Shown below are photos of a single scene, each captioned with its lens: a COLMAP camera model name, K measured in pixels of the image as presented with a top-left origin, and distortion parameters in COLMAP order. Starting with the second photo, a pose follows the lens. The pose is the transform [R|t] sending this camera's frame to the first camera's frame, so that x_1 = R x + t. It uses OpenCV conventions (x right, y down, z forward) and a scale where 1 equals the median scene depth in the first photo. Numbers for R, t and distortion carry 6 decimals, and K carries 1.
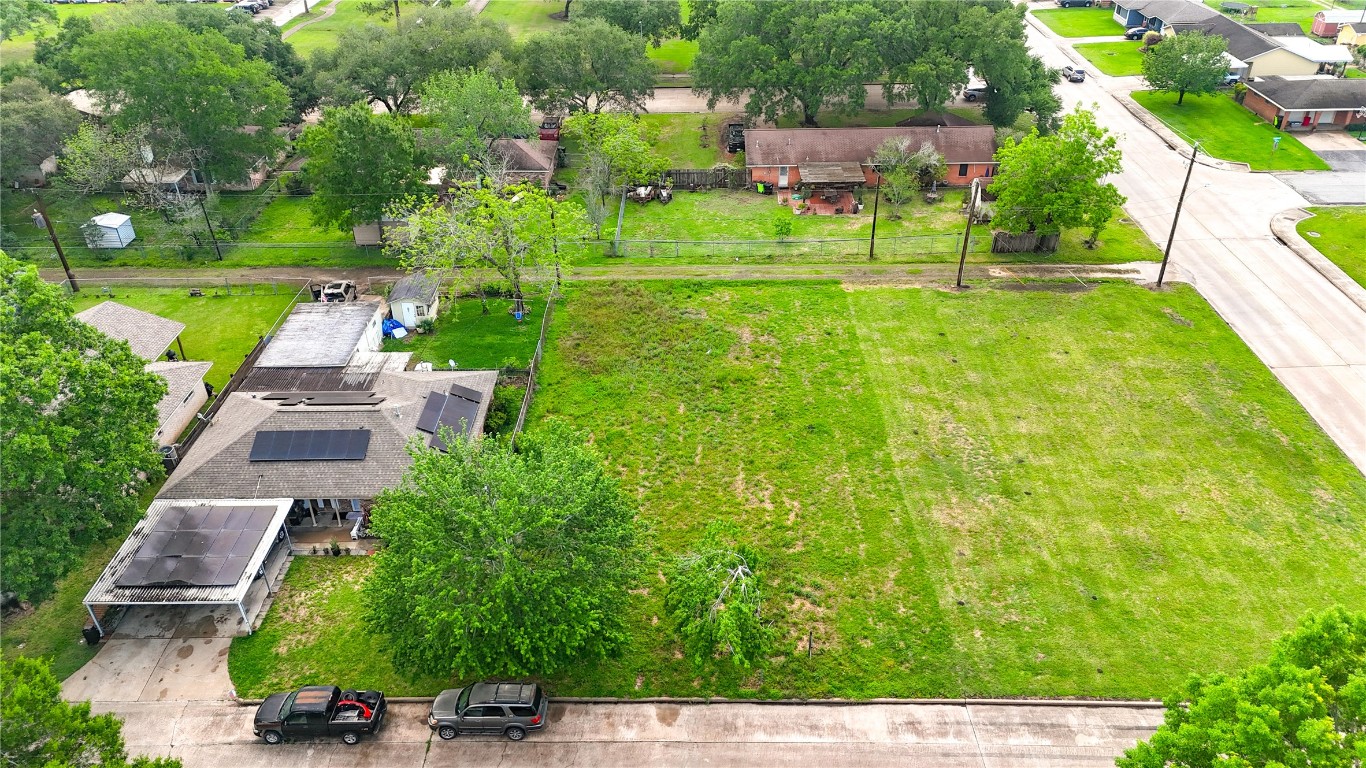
lens RADIAL K [[1002.7, 0, 684.4], [0, 1002.7, 382.3], [0, 0, 1]] dist [0.086331, -0.087695]
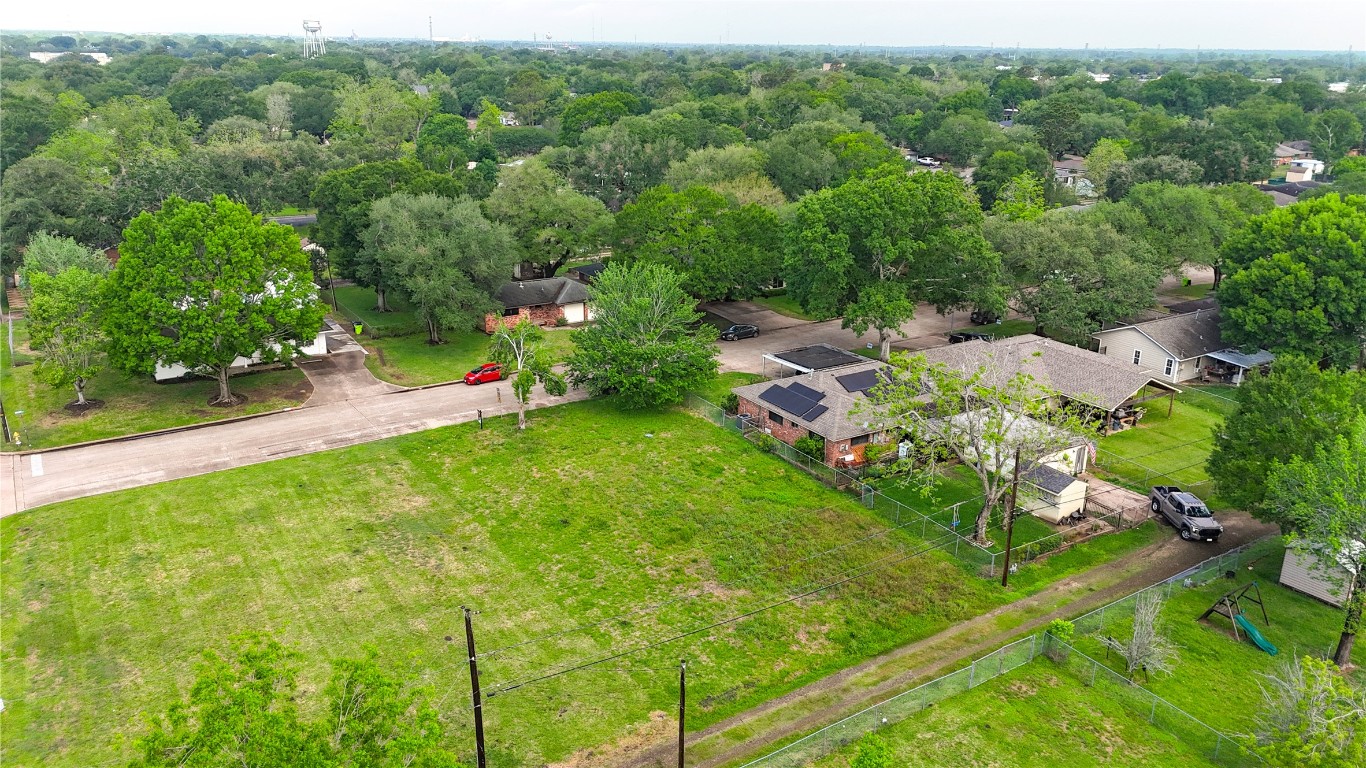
lens RADIAL K [[1002.7, 0, 684.4], [0, 1002.7, 382.3], [0, 0, 1]] dist [0.086331, -0.087695]
pose [[-0.833976, 0.173649, -0.523765, 0.558962], [-0.302945, 0.649263, 0.697626, -0.831491], [0.461203, 0.740476, -0.488863, 1.518896]]
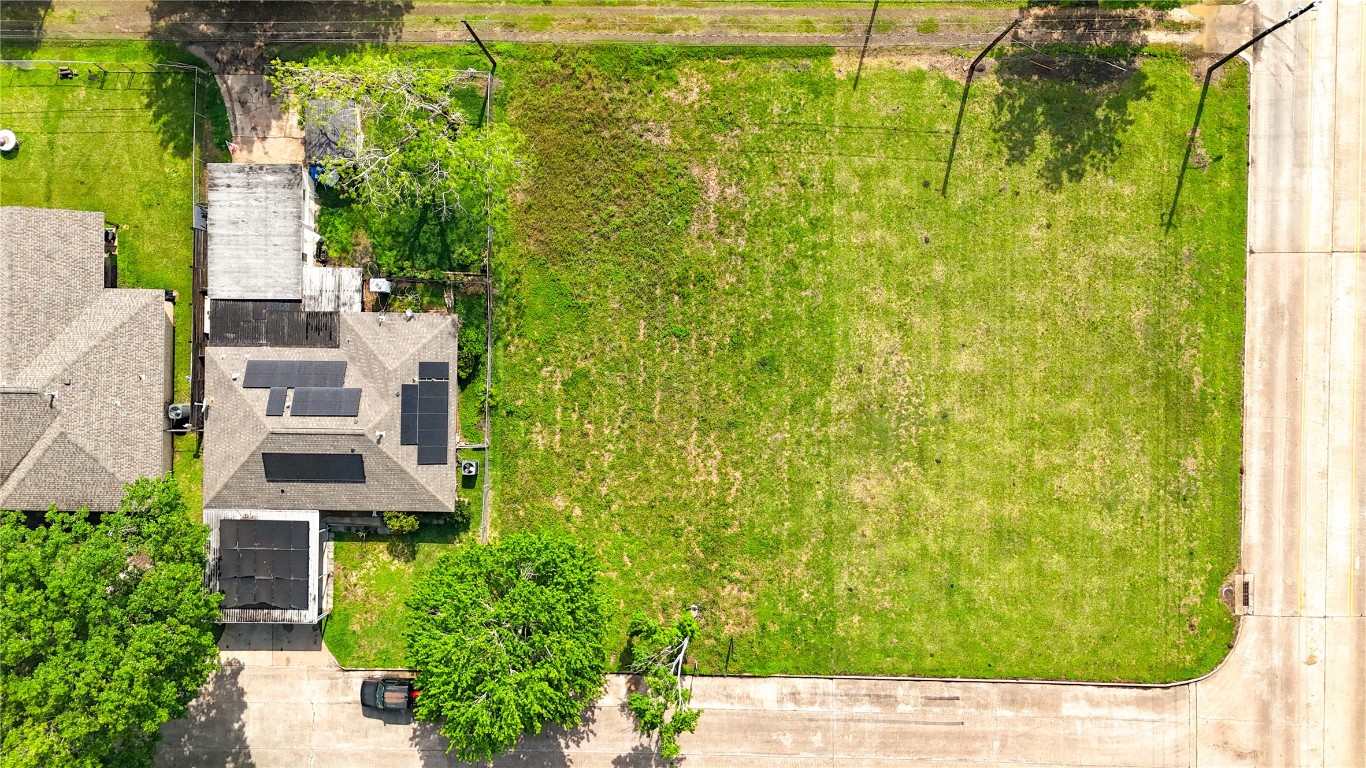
lens RADIAL K [[1002.7, 0, 684.4], [0, 1002.7, 382.3], [0, 0, 1]] dist [0.086331, -0.087695]
pose [[0.999977, 0.002580, -0.006256, 0.051780], [0.003899, 0.535989, 0.844216, -0.882351], [0.005531, -0.844221, 0.535966, 0.434037]]
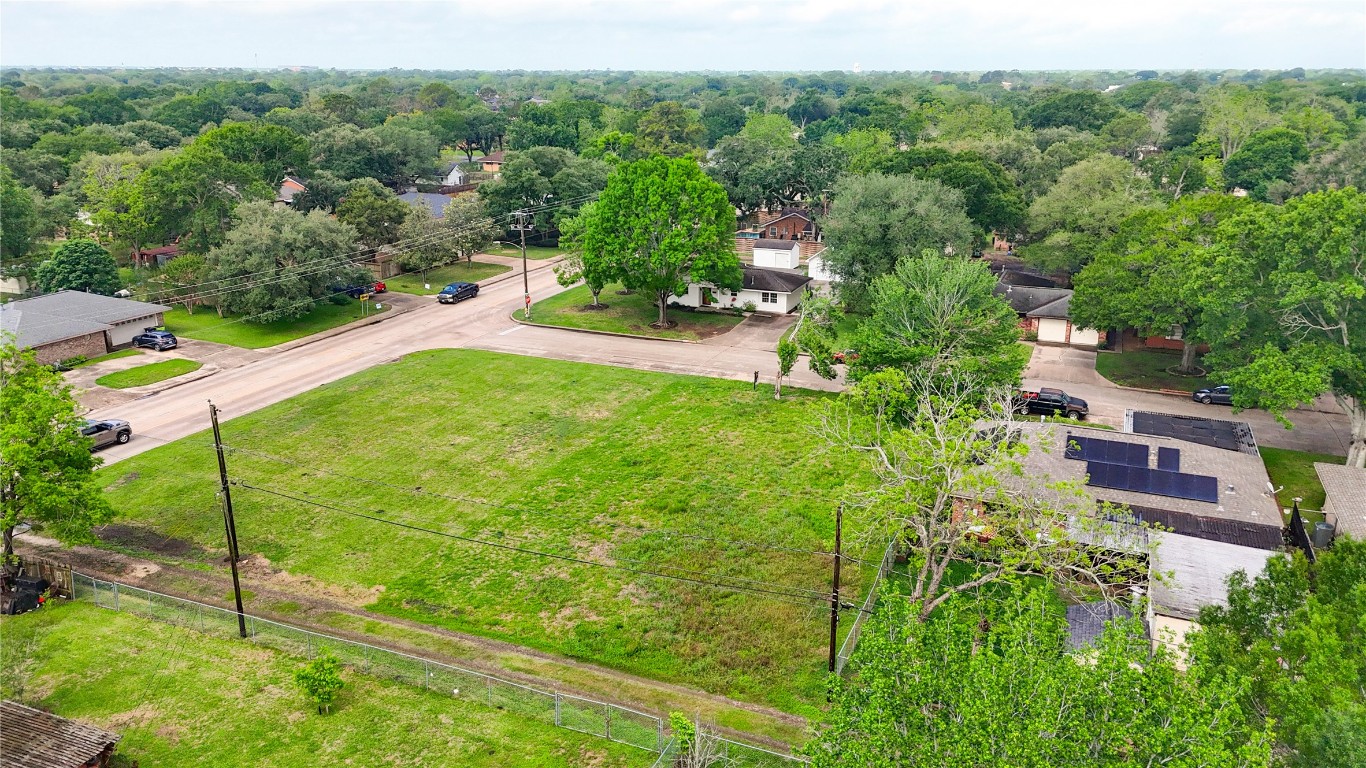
lens RADIAL K [[1002.7, 0, 684.4], [0, 1002.7, 382.3], [0, 0, 1]] dist [0.086331, -0.087695]
pose [[-0.925272, -0.104138, 0.364729, -0.302350], [0.210593, 0.658709, 0.722325, -0.781540], [-0.315472, 0.745156, -0.587554, 1.603417]]
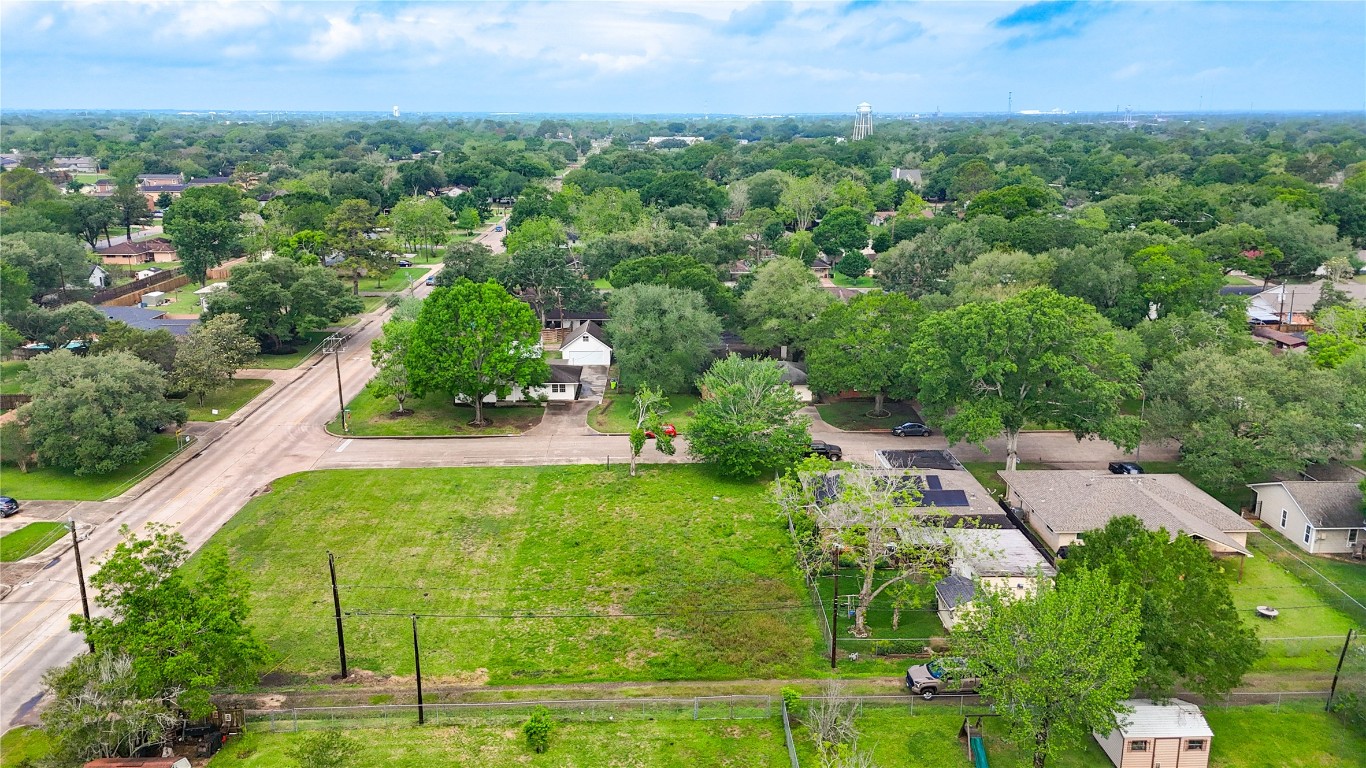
lens RADIAL K [[1015.6, 0, 683.0], [0, 1015.6, 384.0], [0, 0, 1]] dist [0.131508, -0.206526]
pose [[-0.999089, 0.020074, -0.037657, 0.033629], [-0.014235, 0.675129, 0.737562, -1.156999], [0.040229, 0.737426, -0.674229, 1.851509]]
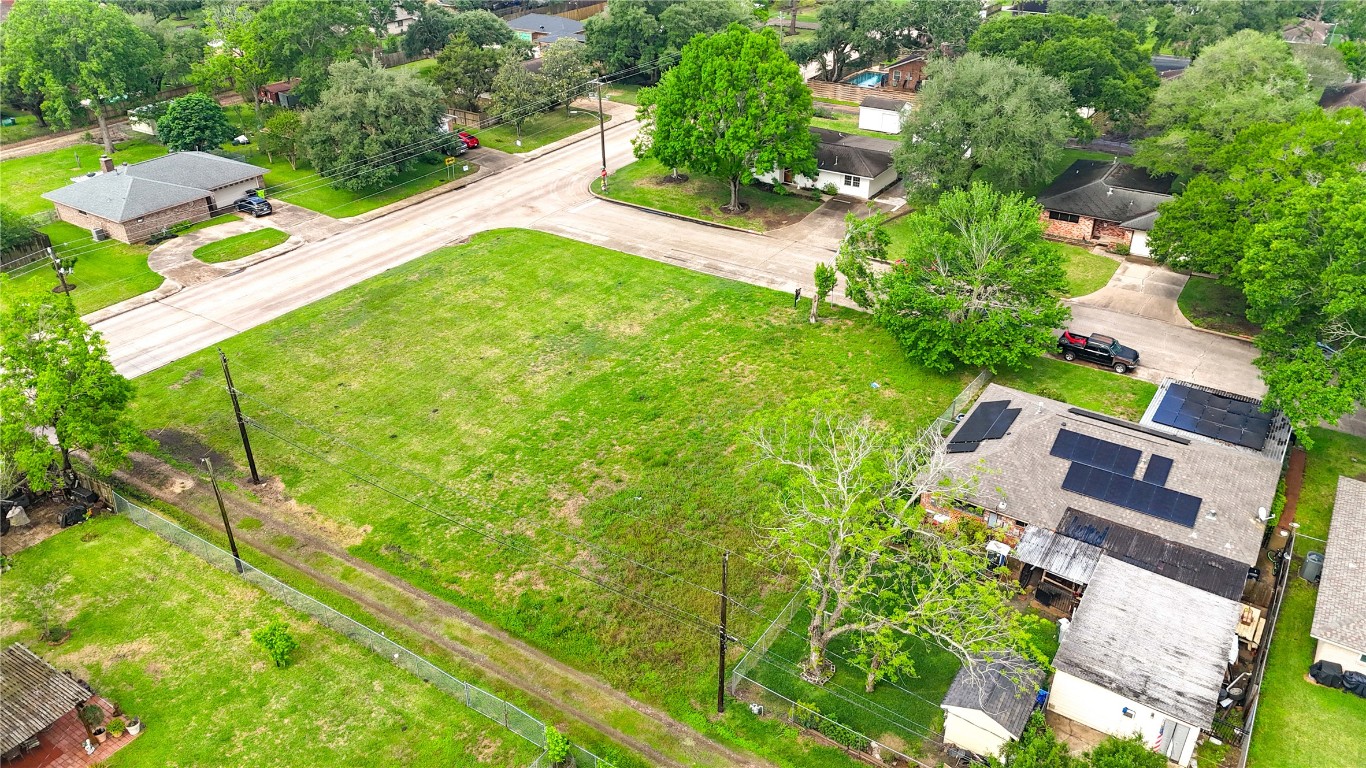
lens RADIAL K [[1002.7, 0, 684.4], [0, 1002.7, 382.3], [0, 0, 1]] dist [0.086331, -0.087695]
pose [[-0.841754, -0.253811, 0.476476, -0.433360], [0.302866, 0.508604, 0.805974, -0.845096], [-0.446903, 0.822741, -0.351249, 1.404549]]
